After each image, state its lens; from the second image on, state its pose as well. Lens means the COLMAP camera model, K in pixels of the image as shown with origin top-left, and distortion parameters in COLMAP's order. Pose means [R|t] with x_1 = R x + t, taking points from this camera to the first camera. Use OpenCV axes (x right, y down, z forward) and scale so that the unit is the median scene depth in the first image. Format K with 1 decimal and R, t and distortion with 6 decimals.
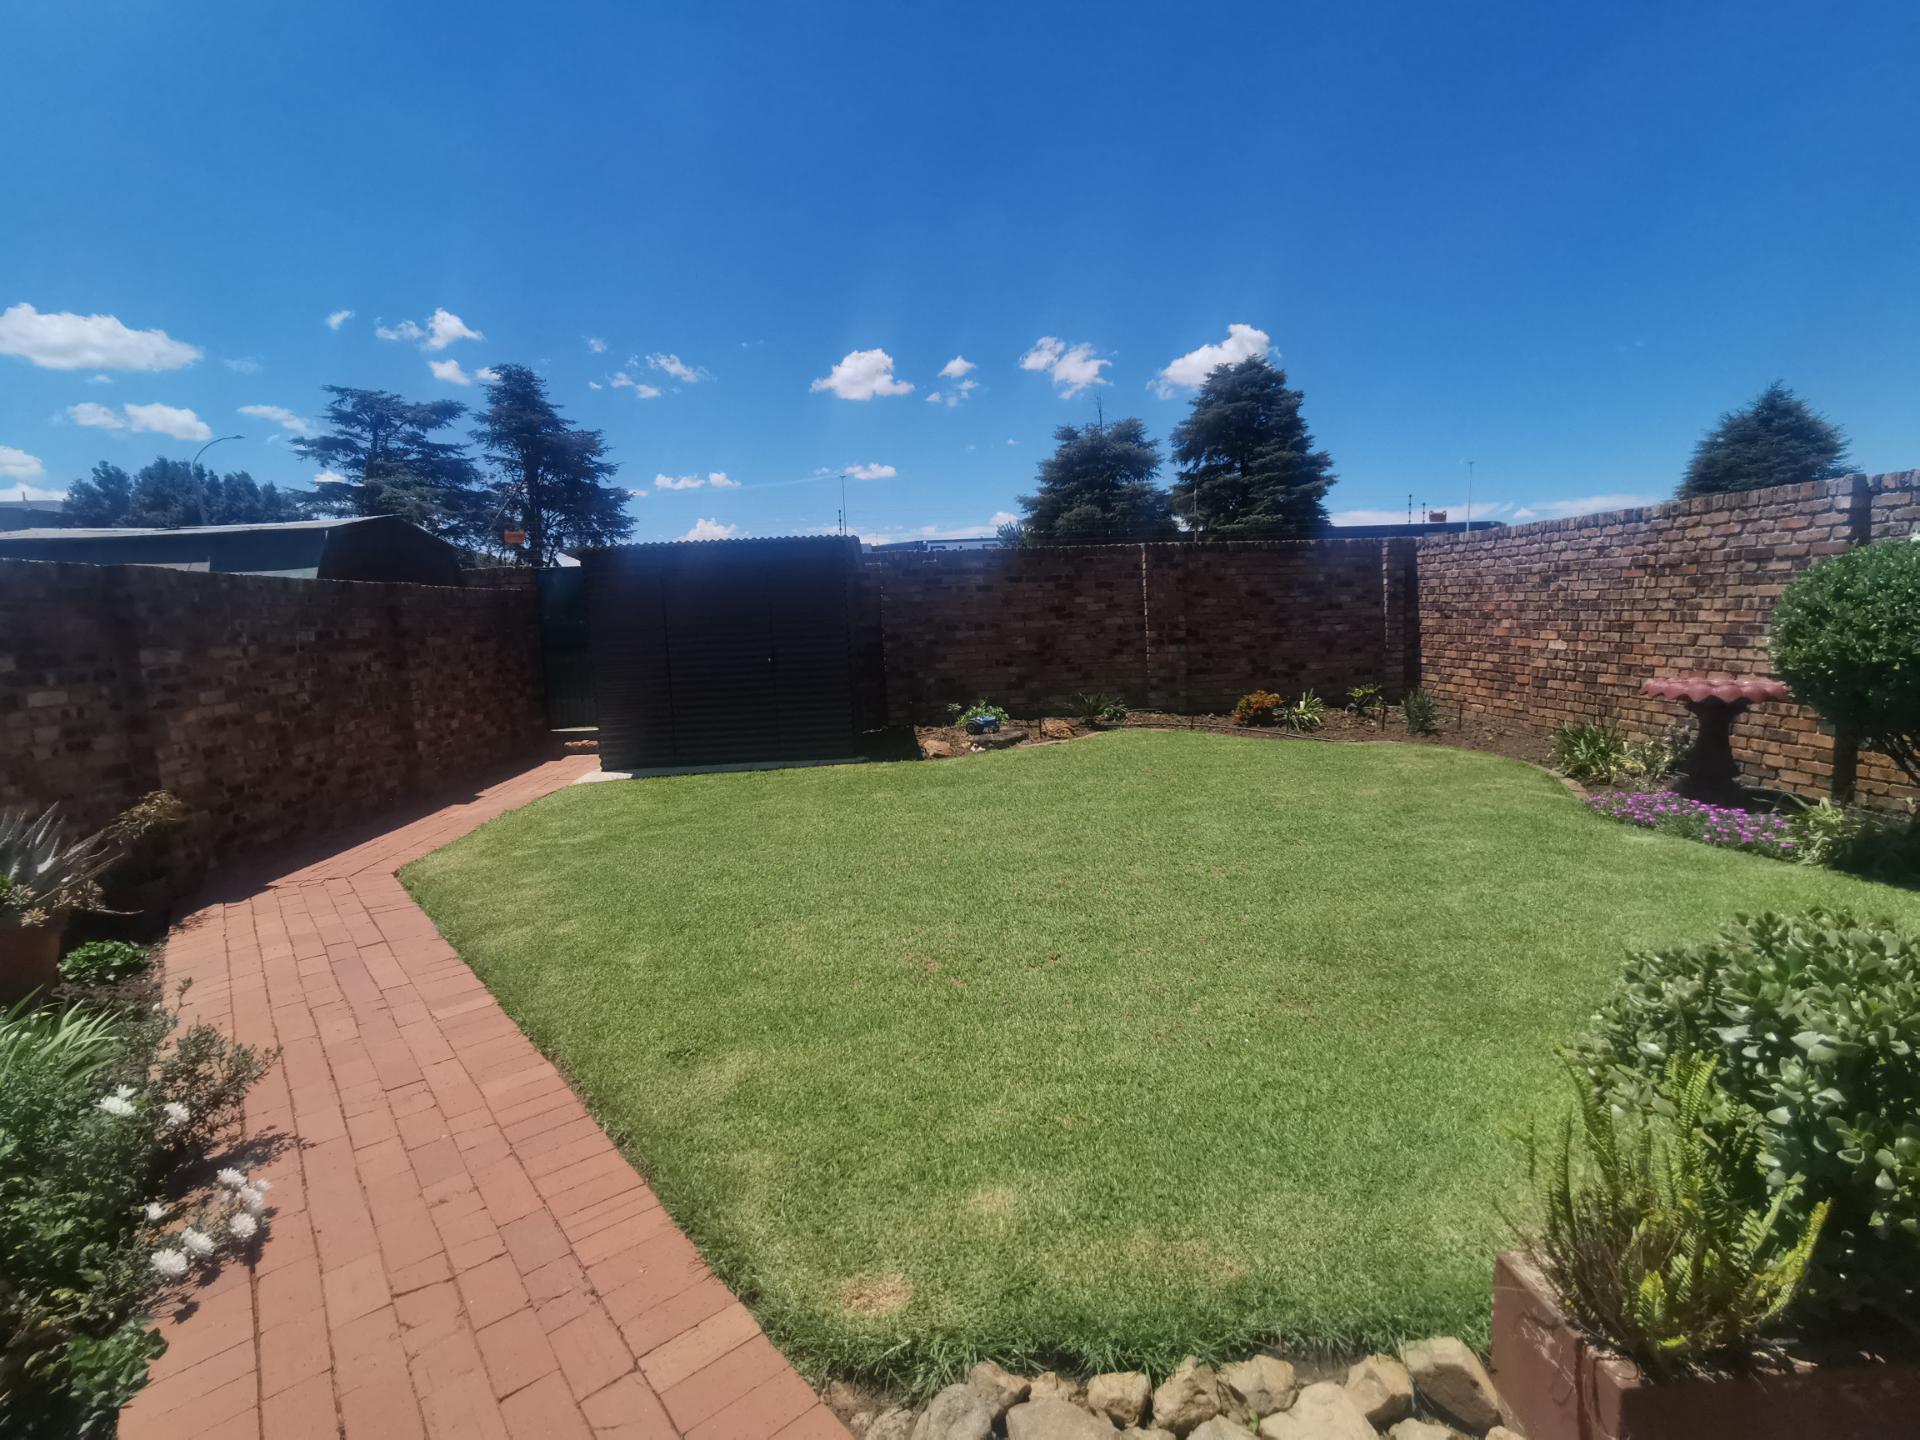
lens RADIAL K [[920.3, 0, 953.8], [0, 920.3, 719.0], [0, 0, 1]] dist [-0.059655, 0.051797]
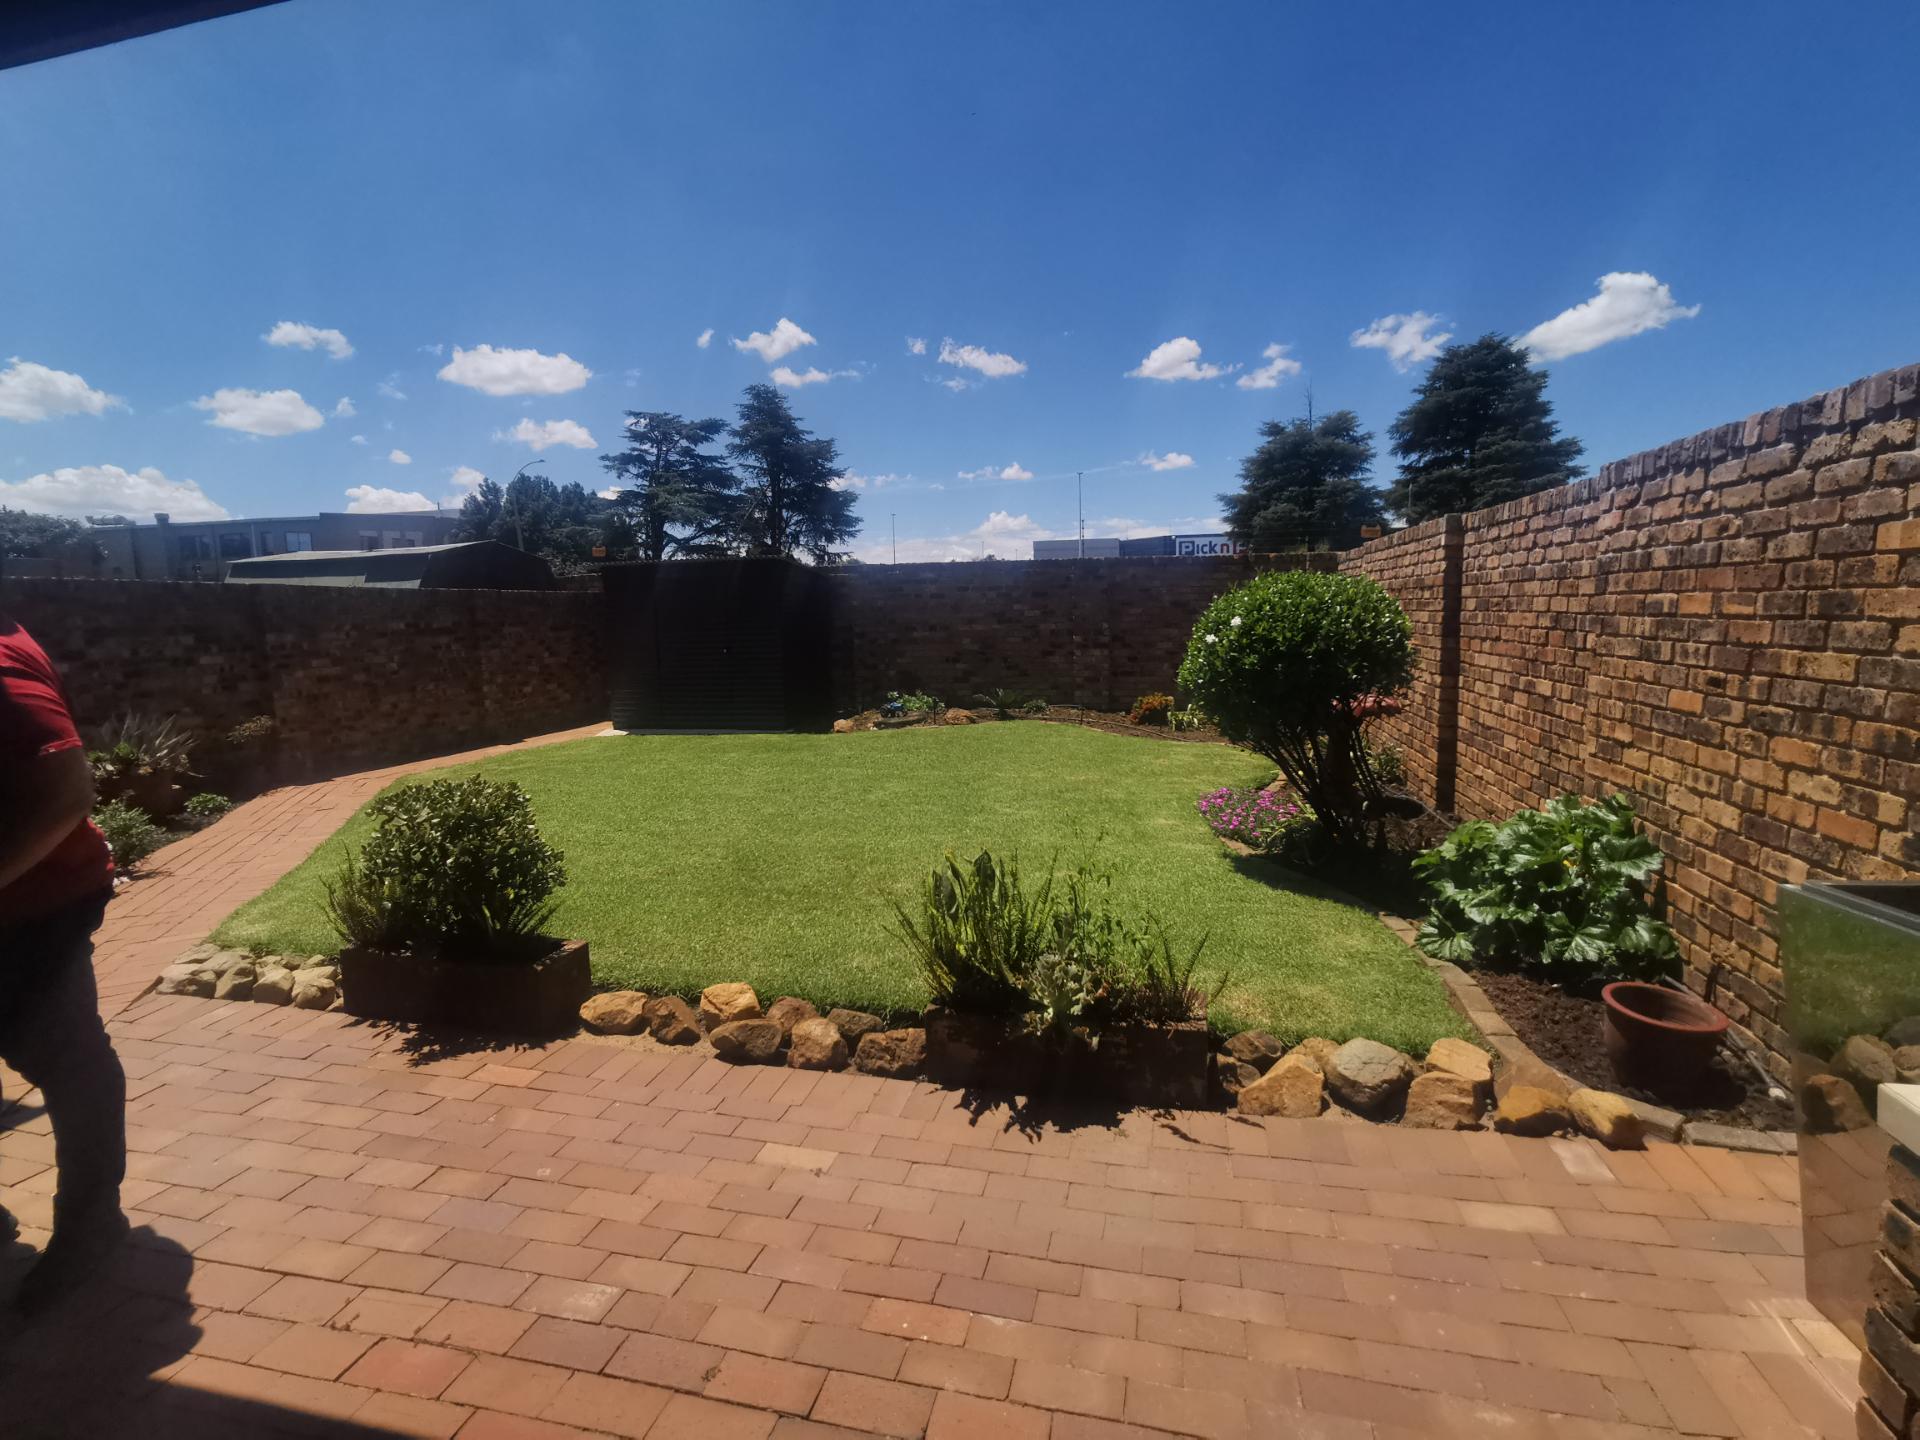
lens RADIAL K [[920.3, 0, 953.8], [0, 920.3, 719.0], [0, 0, 1]] dist [-0.059655, 0.051797]
pose [[0.954926, 0.053911, -0.291908, 0.402302], [-0.051454, 0.998546, 0.016091, -0.004634], [0.292351, -0.000346, 0.956311, -0.118139]]
